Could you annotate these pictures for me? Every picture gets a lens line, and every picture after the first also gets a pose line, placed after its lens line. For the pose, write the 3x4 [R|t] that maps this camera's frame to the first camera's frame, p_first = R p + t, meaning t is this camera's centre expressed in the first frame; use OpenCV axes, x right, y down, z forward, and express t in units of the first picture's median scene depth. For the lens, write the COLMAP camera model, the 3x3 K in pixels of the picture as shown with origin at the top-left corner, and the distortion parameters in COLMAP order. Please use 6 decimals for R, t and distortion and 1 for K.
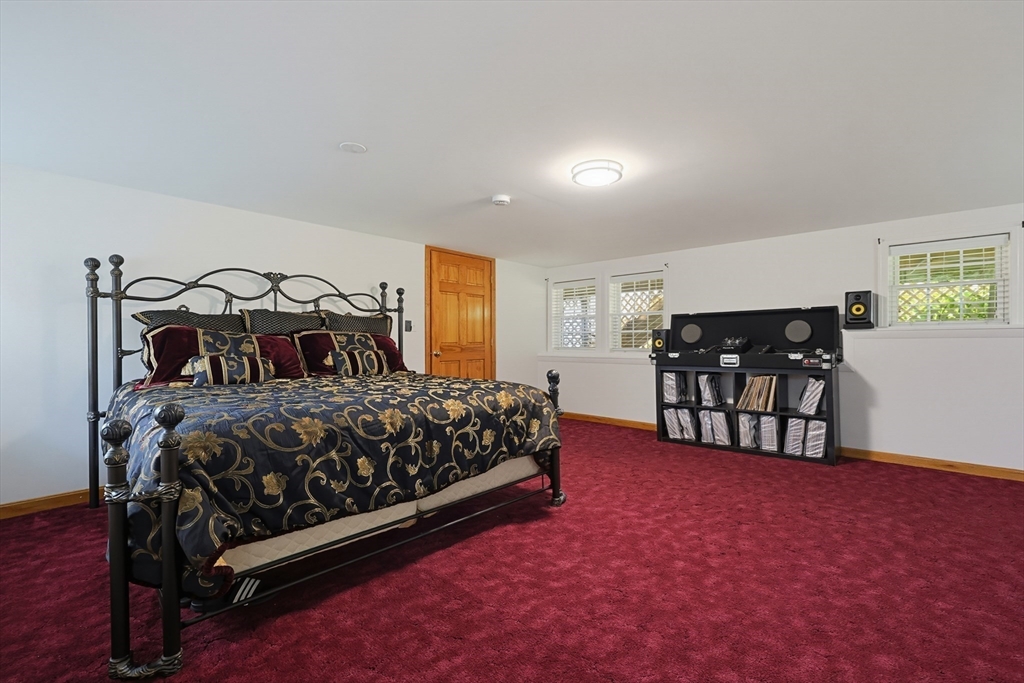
lens RADIAL K [[453.6, 0, 531.3], [0, 453.6, 346.6], [0, 0, 1]] dist [-0.001510, 0.000064]
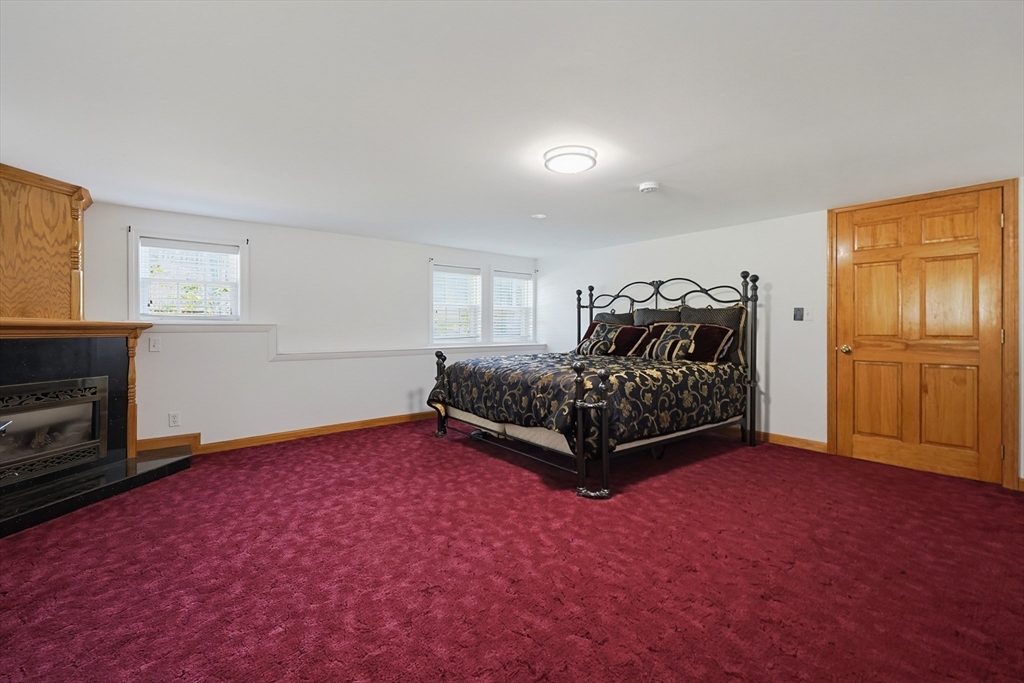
lens RADIAL K [[459.6, 0, 509.9], [0, 459.6, 329.2], [0, 0, 1]] dist [-0.001884, -0.000048]
pose [[-0.193578, 0.009418, -0.981040, 1.085898], [-0.014184, 0.999823, 0.012397, -0.033272], [0.980982, 0.016315, -0.193410, 1.027241]]
